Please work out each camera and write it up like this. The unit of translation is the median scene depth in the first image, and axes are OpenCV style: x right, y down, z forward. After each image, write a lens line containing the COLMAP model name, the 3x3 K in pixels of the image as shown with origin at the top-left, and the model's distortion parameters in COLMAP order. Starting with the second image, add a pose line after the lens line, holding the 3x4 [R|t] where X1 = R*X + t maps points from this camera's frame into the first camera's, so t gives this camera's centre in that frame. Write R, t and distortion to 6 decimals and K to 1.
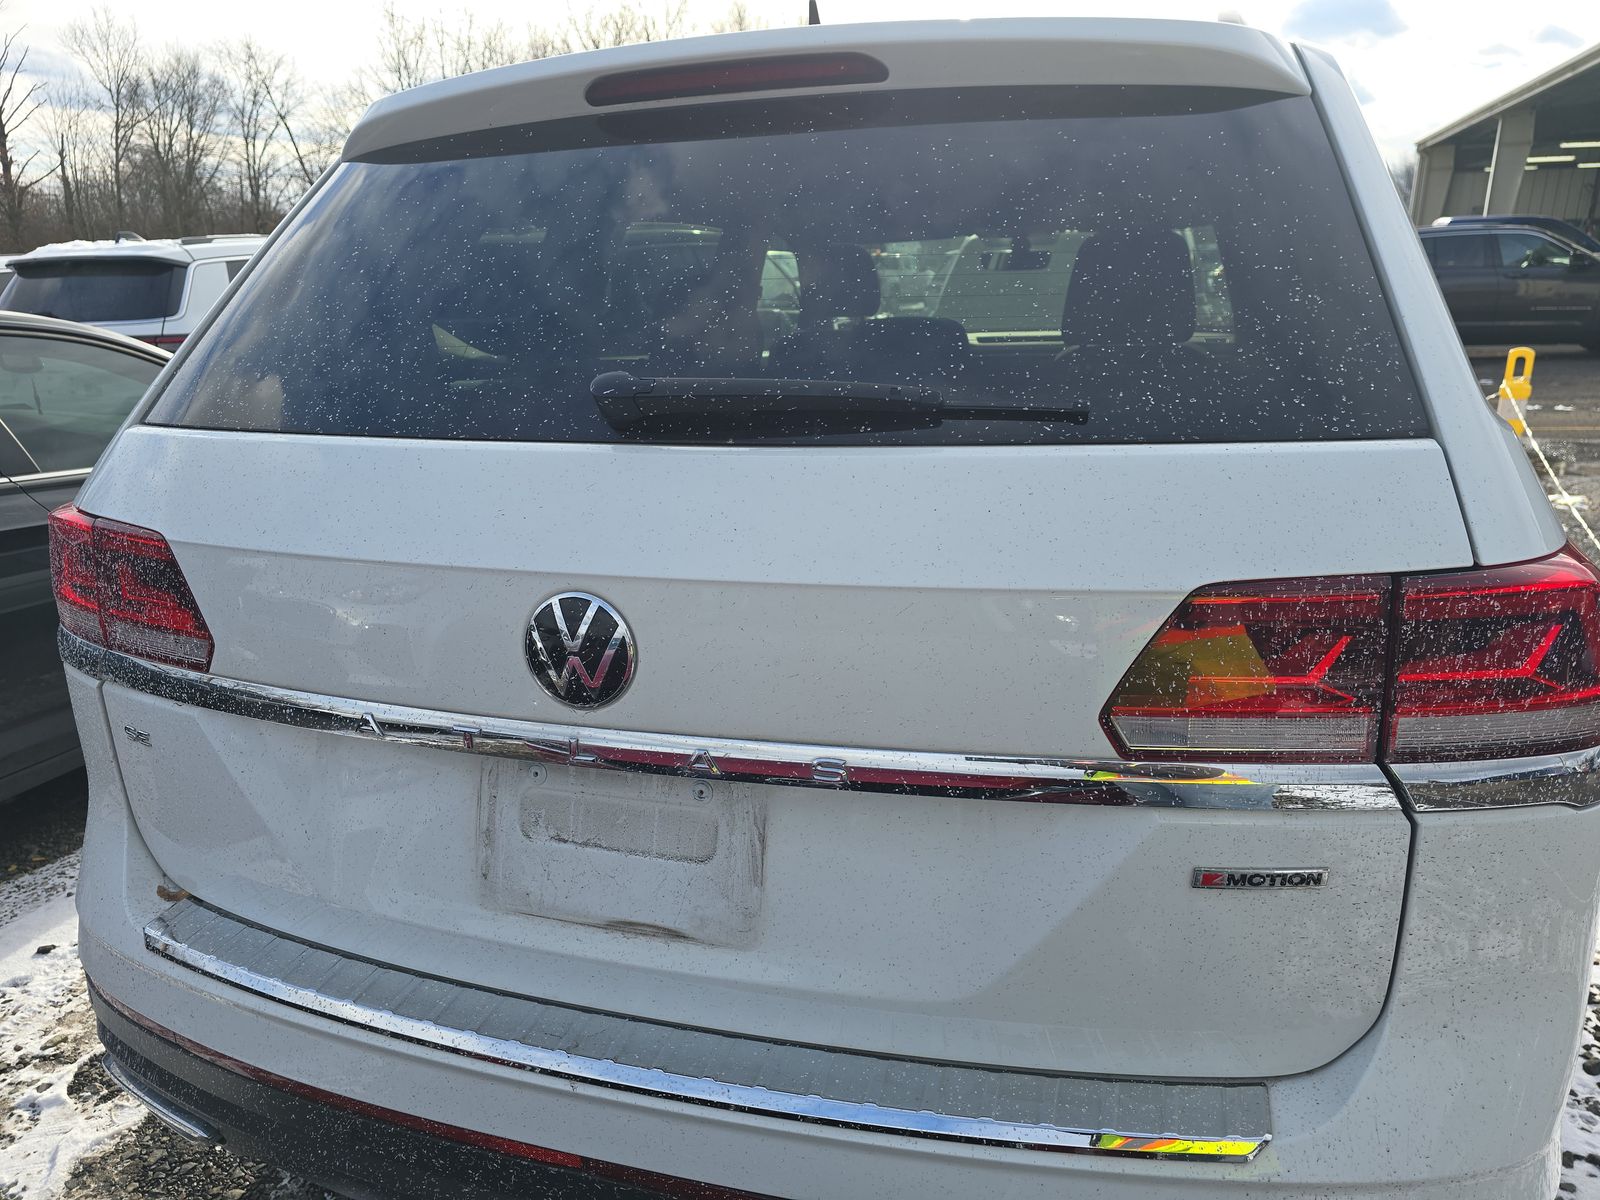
lens RADIAL K [[1074.9, 0, 797.0], [0, 1074.9, 594.8], [0, 0, 1]] dist [0.036960, -0.026304]
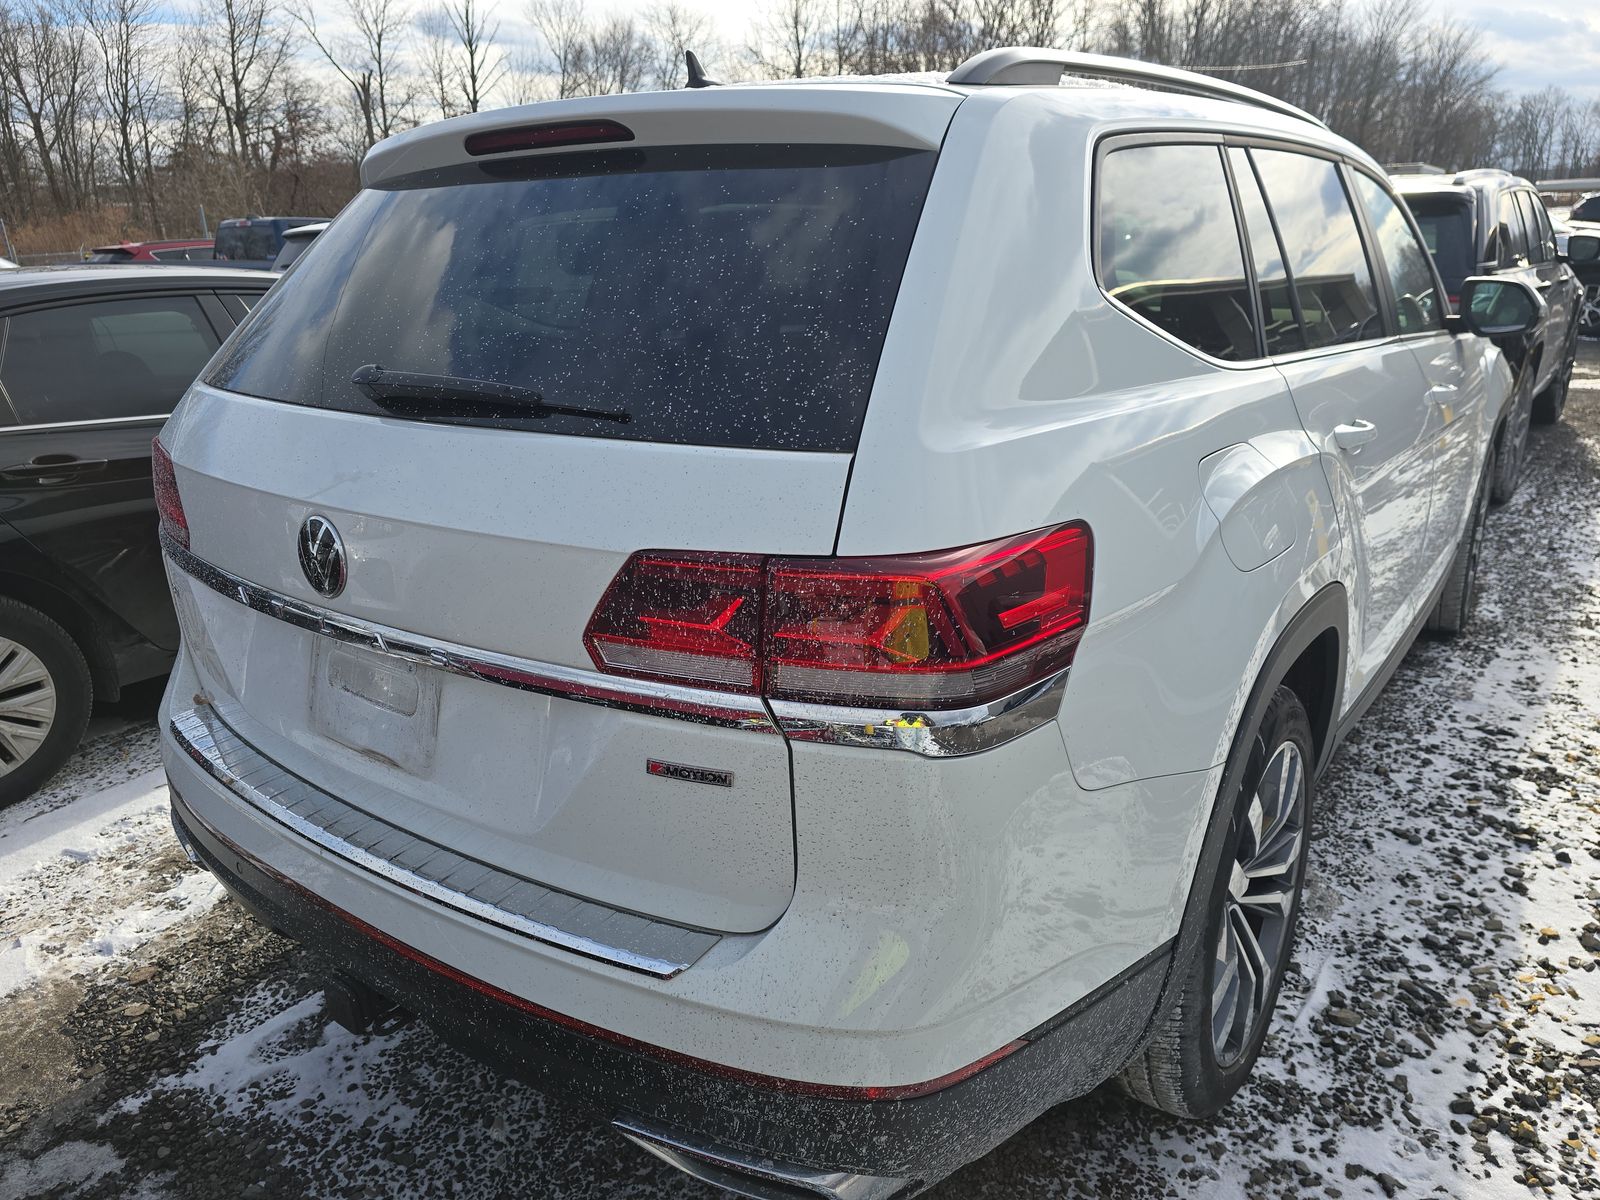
lens RADIAL K [[1074.9, 0, 800.4], [0, 1074.9, 605.9], [0, 0, 1]] dist [0.036960, -0.026304]
pose [[0.945948, 0.112793, -0.304072, 0.883517], [-0.097259, 0.993081, 0.065808, -0.042116], [0.309391, -0.032677, 0.950373, -0.203345]]
